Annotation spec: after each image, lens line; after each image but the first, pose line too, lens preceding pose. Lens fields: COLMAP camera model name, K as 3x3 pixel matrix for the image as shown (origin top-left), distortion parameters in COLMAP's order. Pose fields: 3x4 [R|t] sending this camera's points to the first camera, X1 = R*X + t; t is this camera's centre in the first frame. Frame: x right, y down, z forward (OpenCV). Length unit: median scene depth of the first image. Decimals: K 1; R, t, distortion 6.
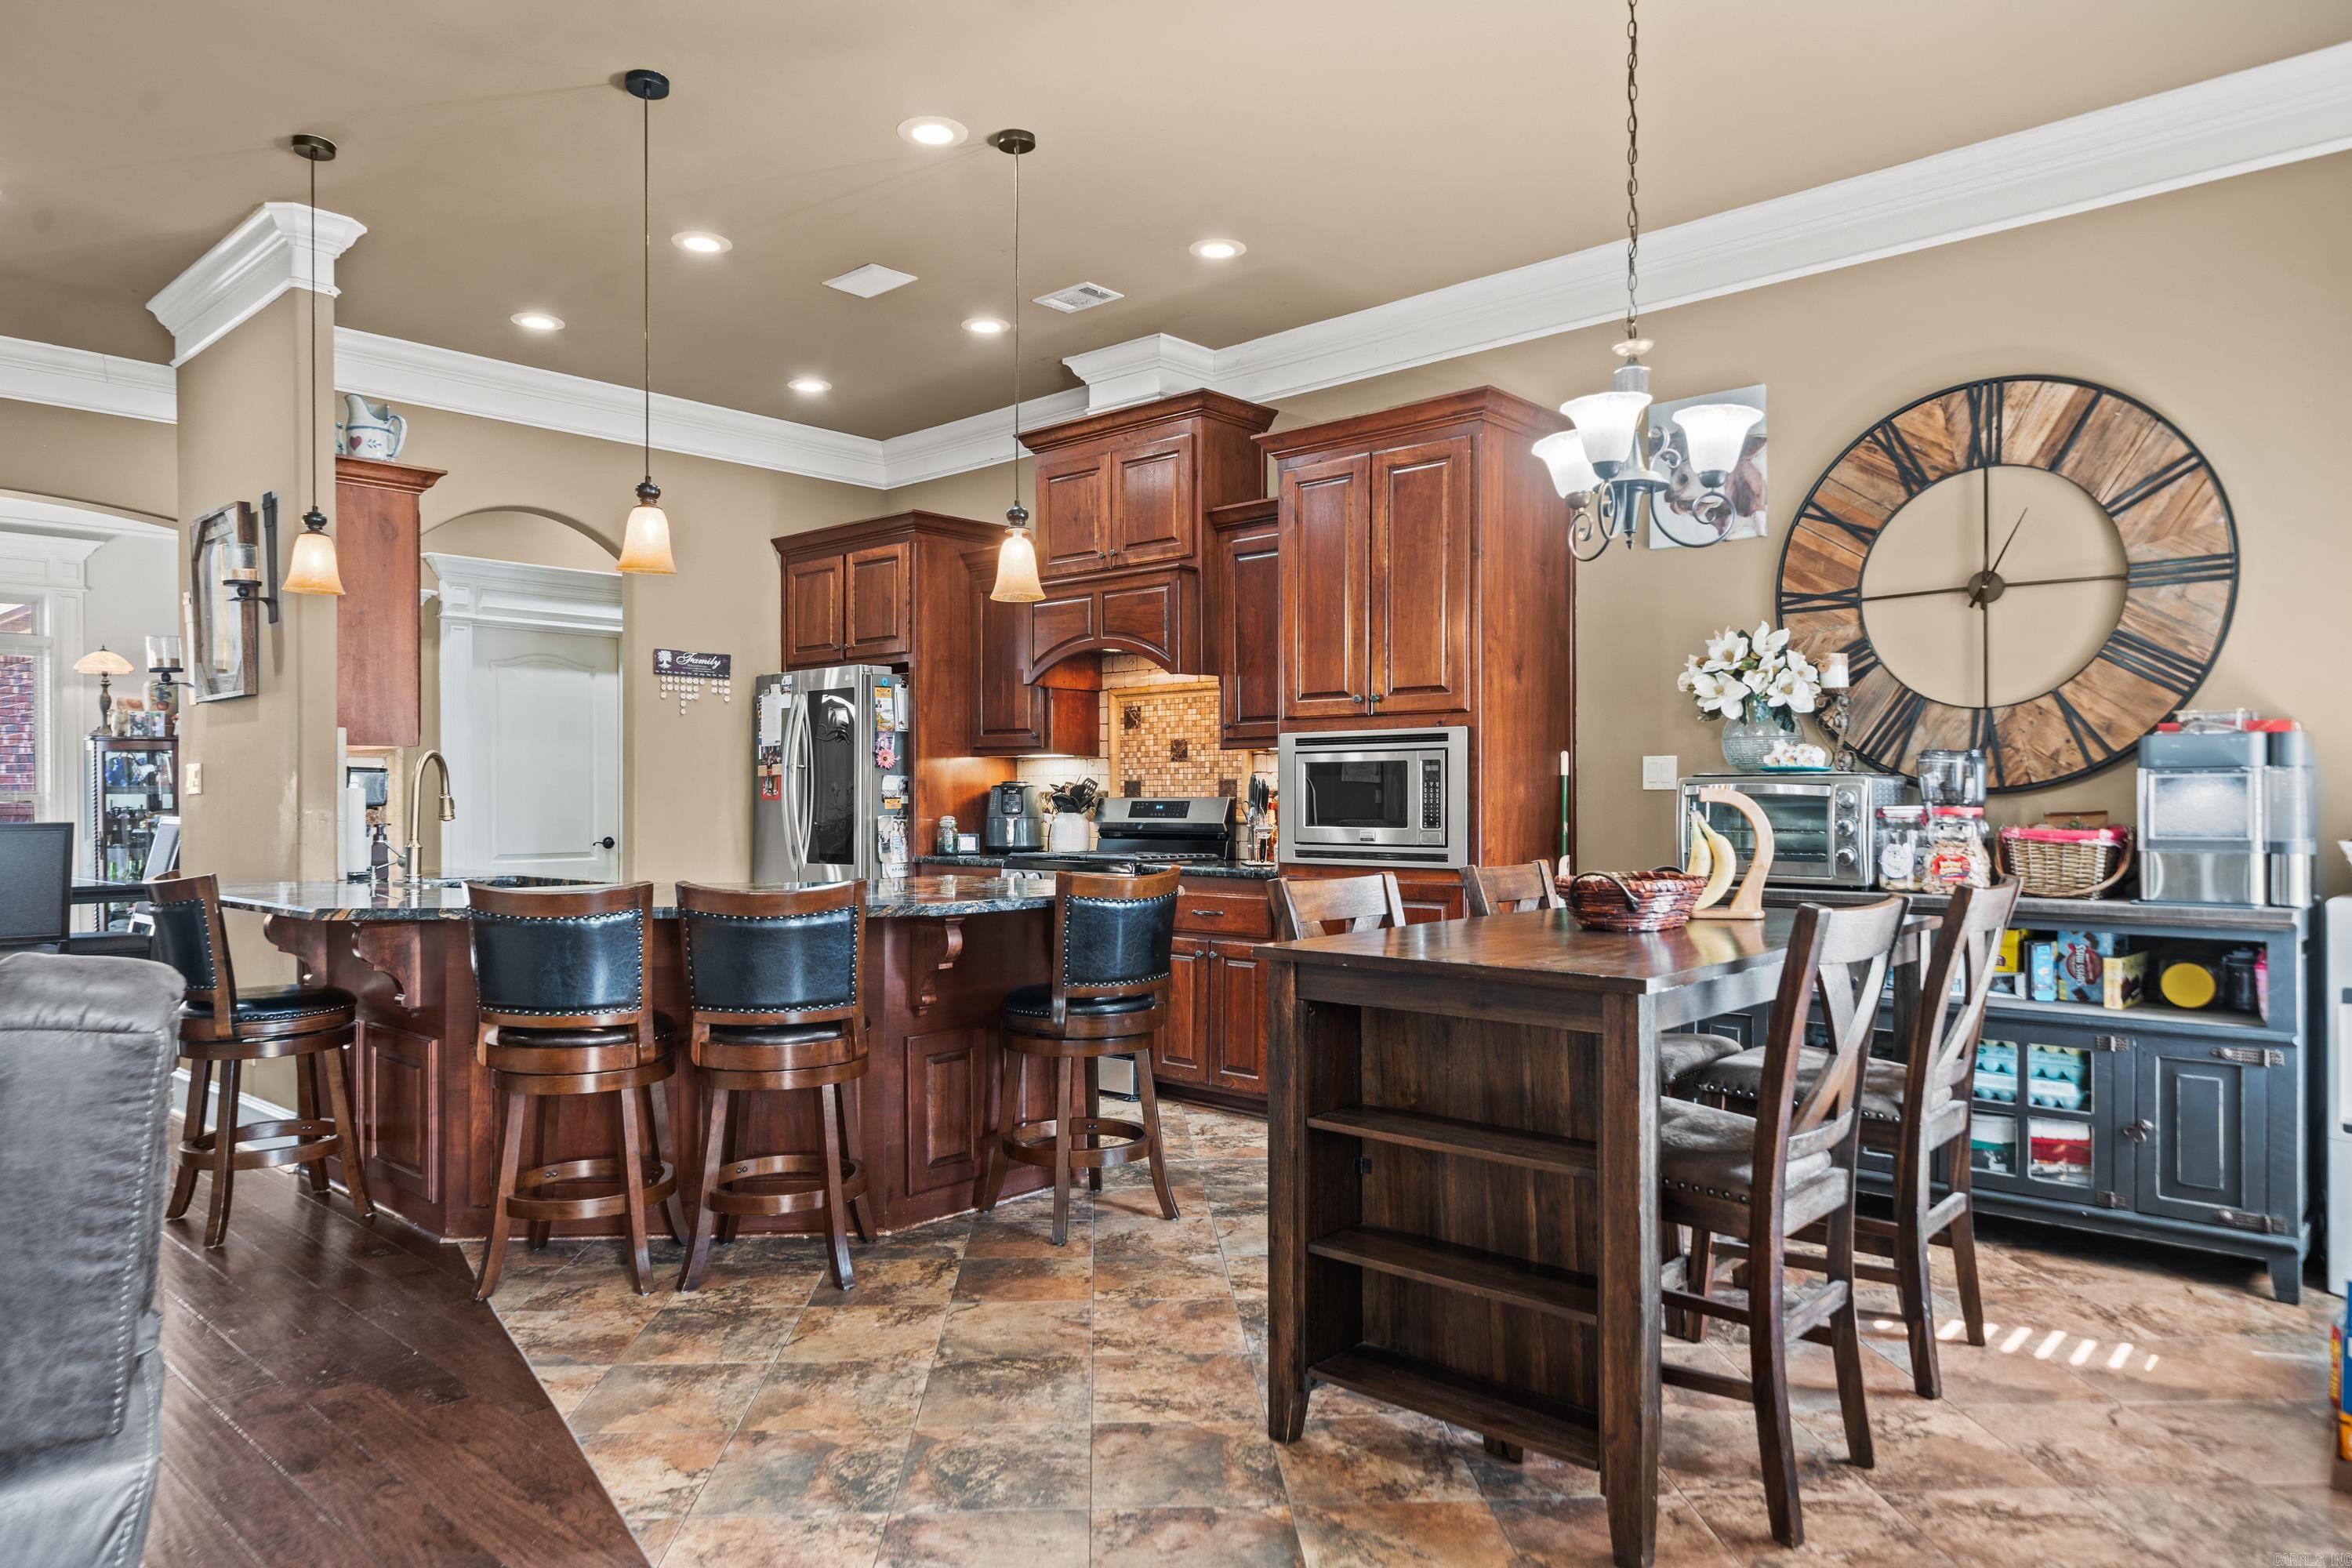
lens RADIAL K [[1485.5, 0, 1151.6], [0, 1485.5, 797.7], [0, 0, 1]] dist [0.001930, 0.004506]
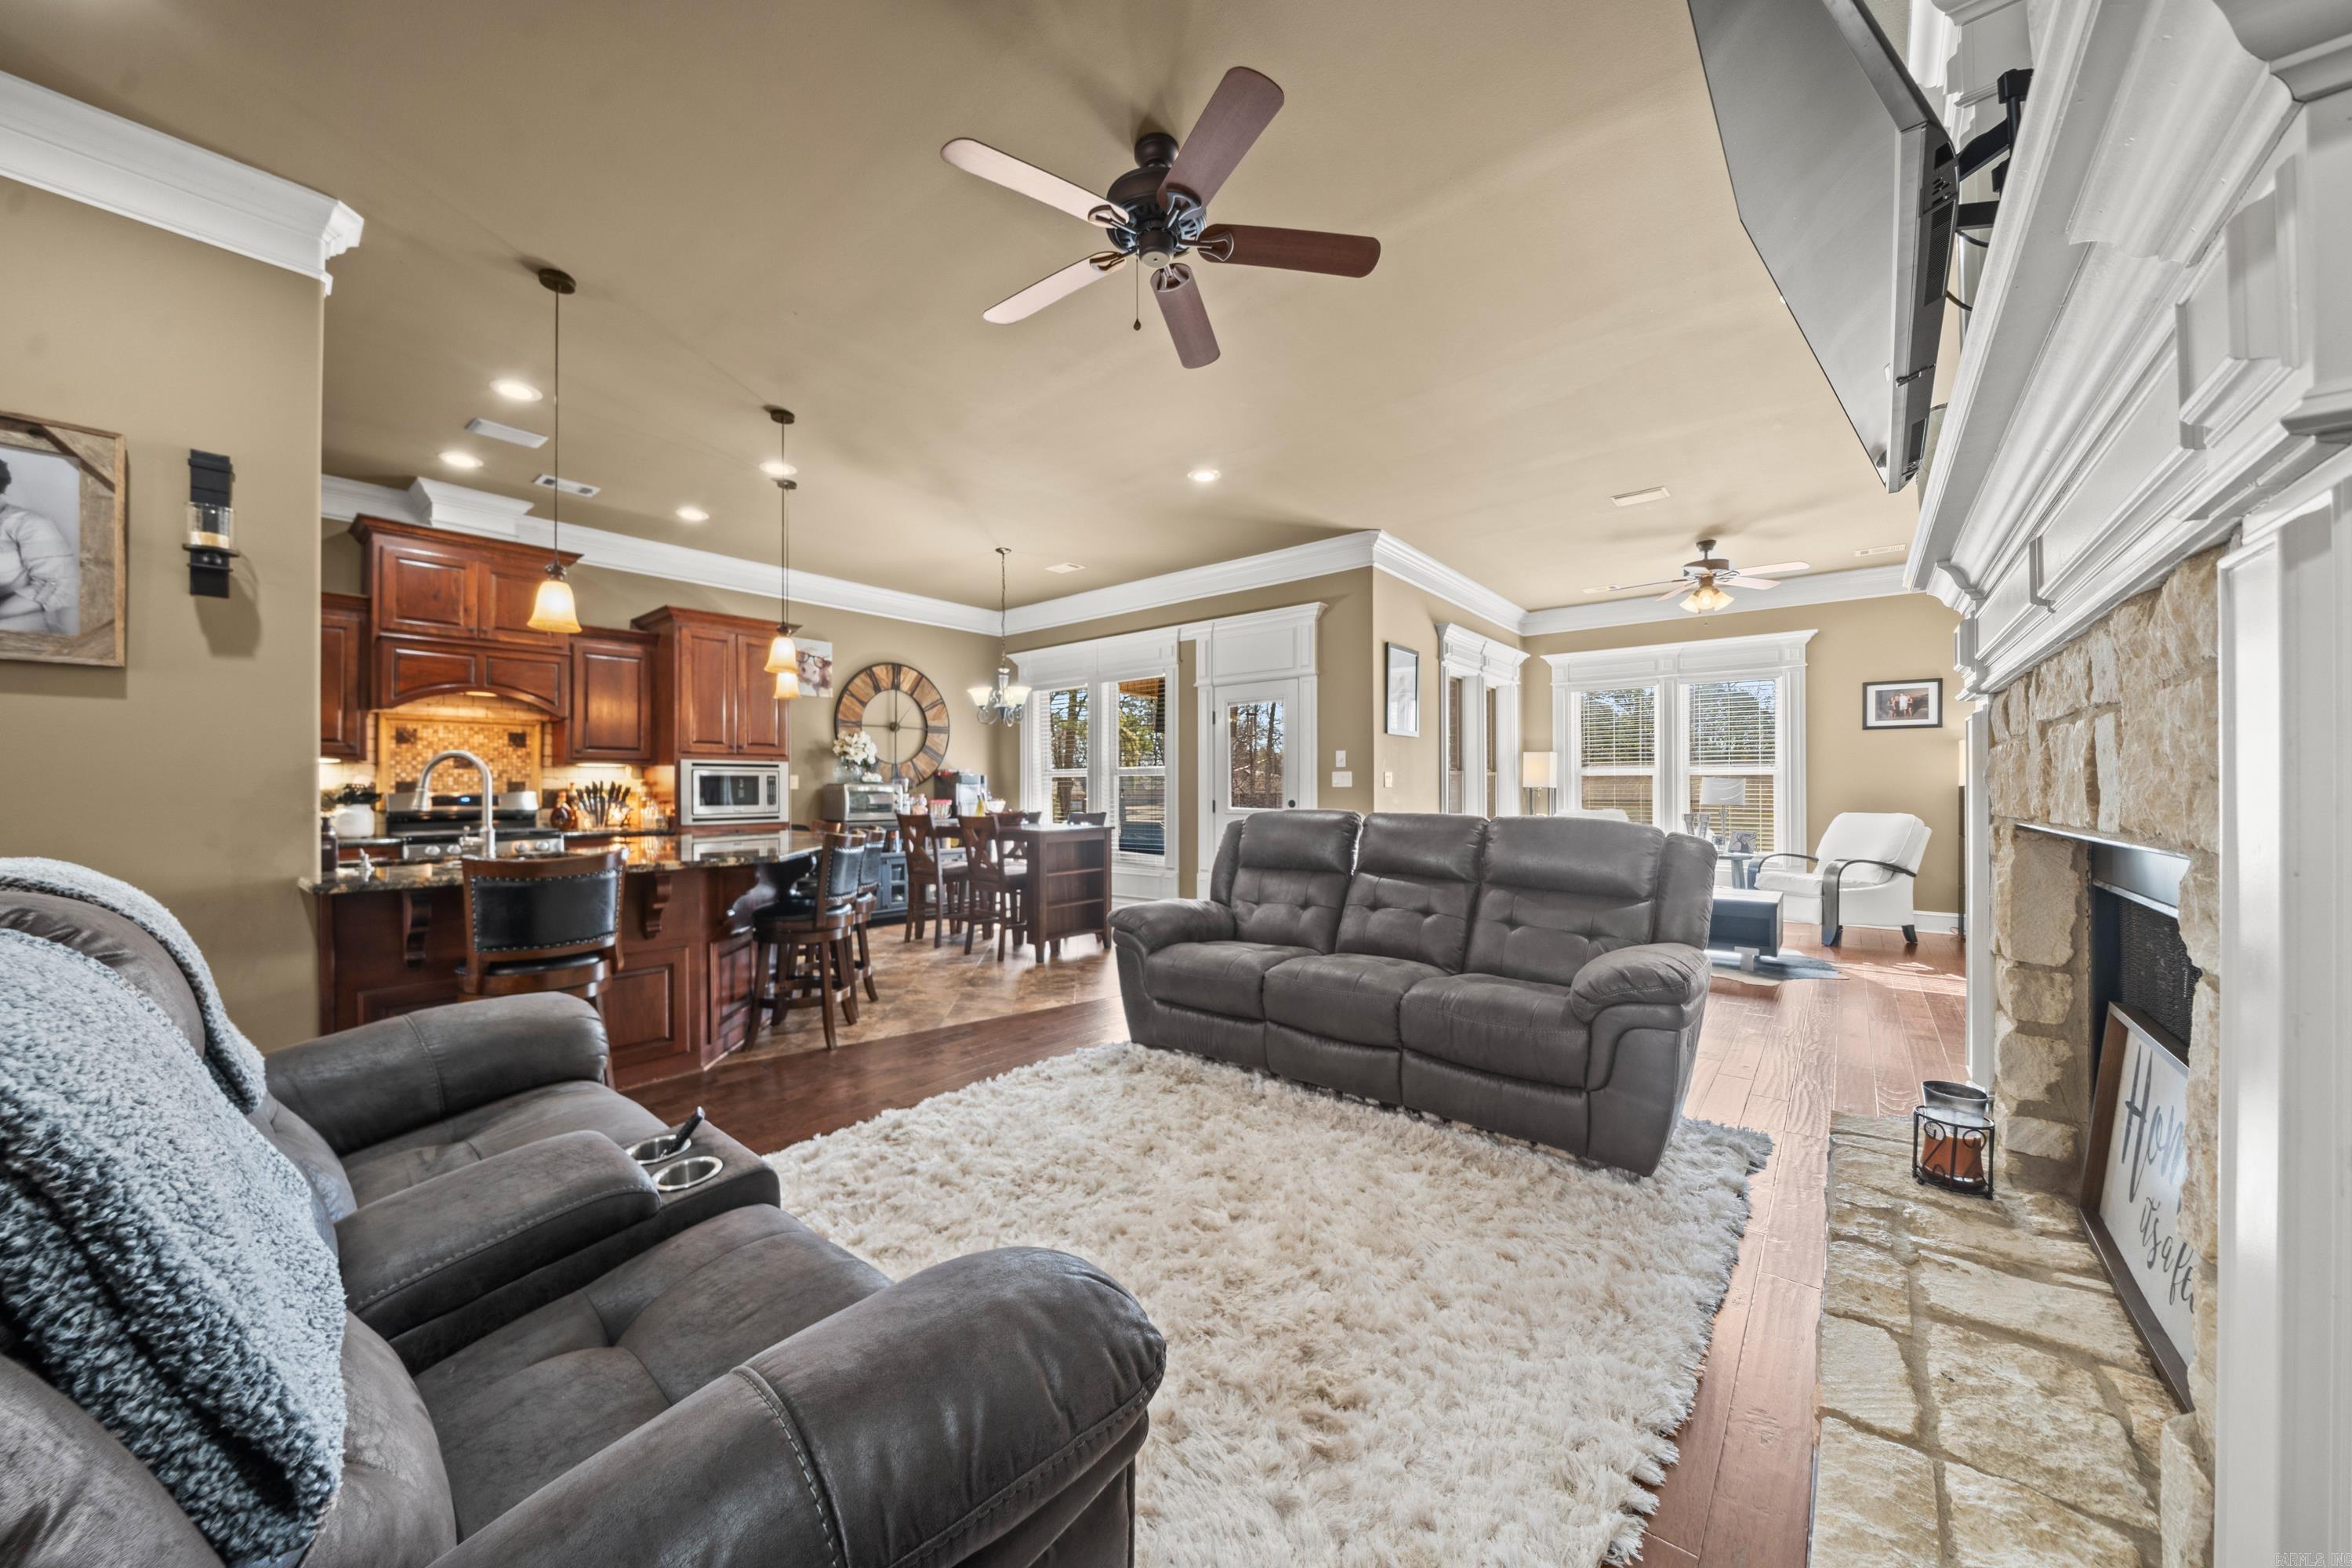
lens RADIAL K [[830.6, 0, 1173.7], [0, 830.6, 789.1], [0, 0, 1]] dist [-0.011000, 0.000079]
pose [[-0.068622, 0.003606, 0.997636, -0.948801], [0.005852, 0.999978, -0.003211, 0.002821], [-0.997626, 0.005618, -0.068641, 0.380983]]
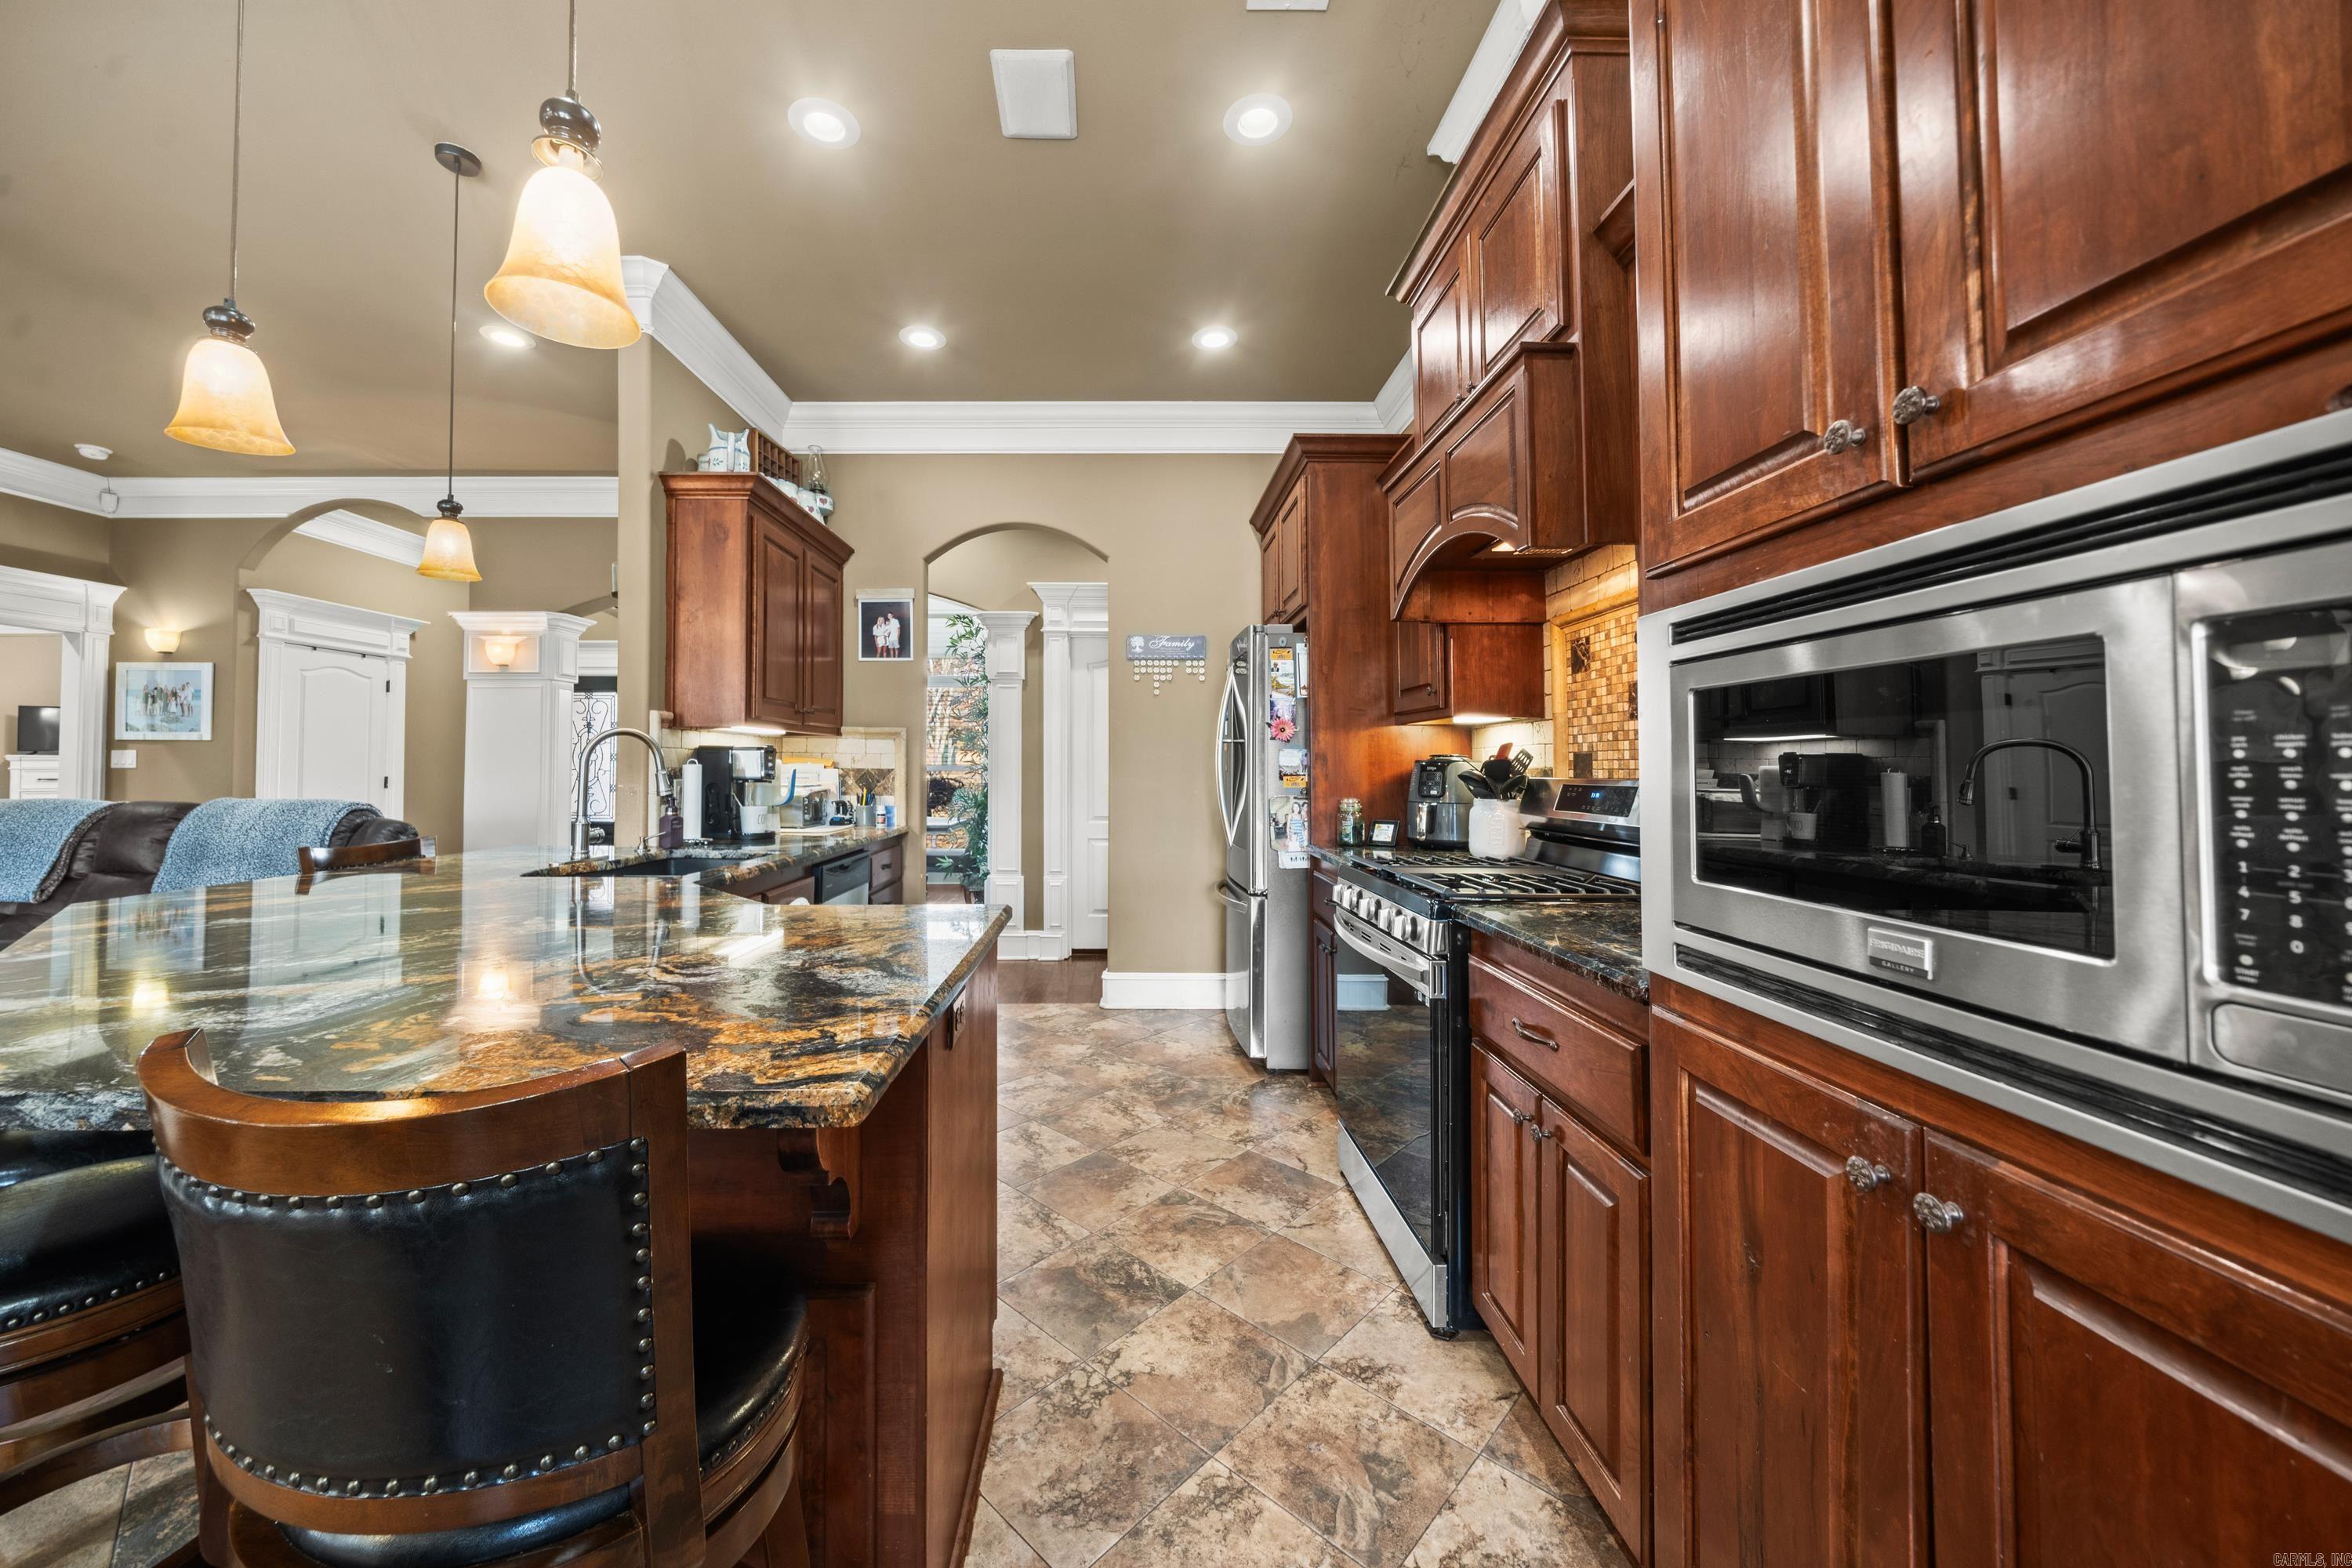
lens RADIAL K [[838.2, 0, 1134.2], [0, 838.2, 749.0], [0, 0, 1]] dist [-0.000685, -0.000368]
pose [[0.688120, -0.012201, -0.725494, 0.134971], [-0.003648, 0.999788, -0.020273, -0.005304], [0.725588, 0.016597, 0.687929, 0.690002]]
